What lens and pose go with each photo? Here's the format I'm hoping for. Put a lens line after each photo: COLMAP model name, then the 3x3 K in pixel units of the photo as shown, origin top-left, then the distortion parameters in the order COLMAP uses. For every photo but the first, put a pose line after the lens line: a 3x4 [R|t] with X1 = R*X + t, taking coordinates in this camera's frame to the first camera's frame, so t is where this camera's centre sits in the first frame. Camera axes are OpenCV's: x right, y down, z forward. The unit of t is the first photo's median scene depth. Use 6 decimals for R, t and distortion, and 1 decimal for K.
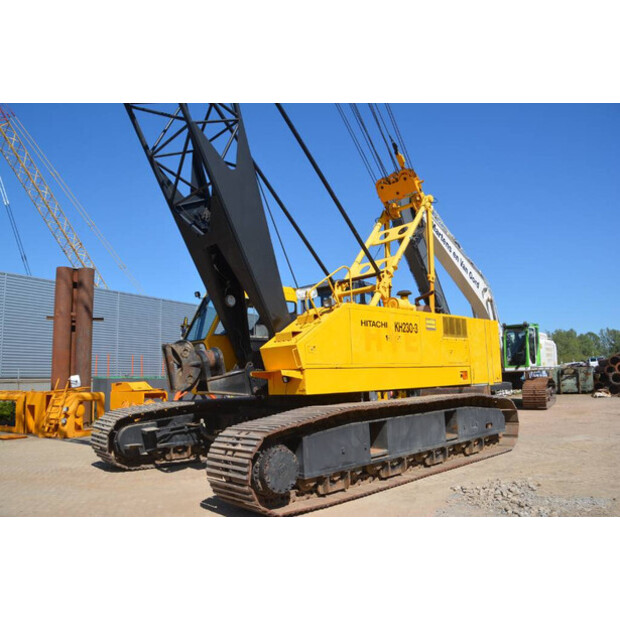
lens RADIAL K [[501.3, 0, 336.7], [0, 501.3, 311.9], [0, 0, 1]] dist [-0.083592, 0.001825]
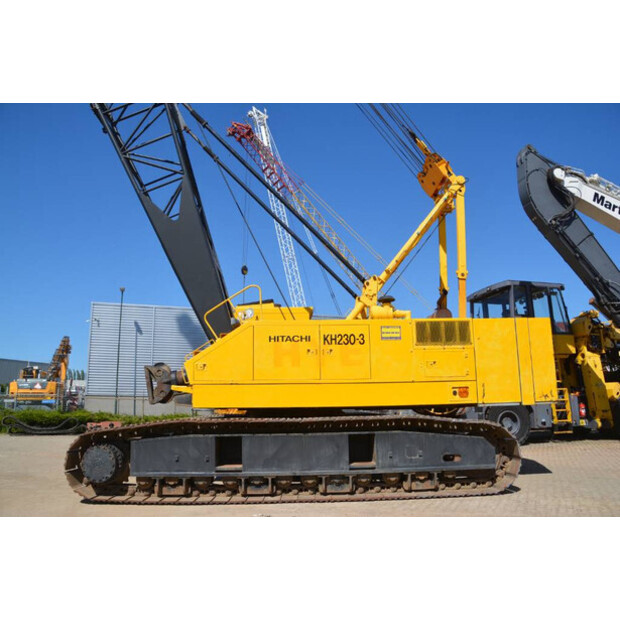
lens RADIAL K [[483.6, 0, 312.0], [0, 483.6, 320.0], [0, 0, 1]] dist [-0.160460, 0.097912]
pose [[0.726427, -0.086881, -0.681730, 0.712880], [0.077678, 0.996000, -0.044162, 0.031274], [0.682839, -0.020875, 0.730270, 0.330480]]
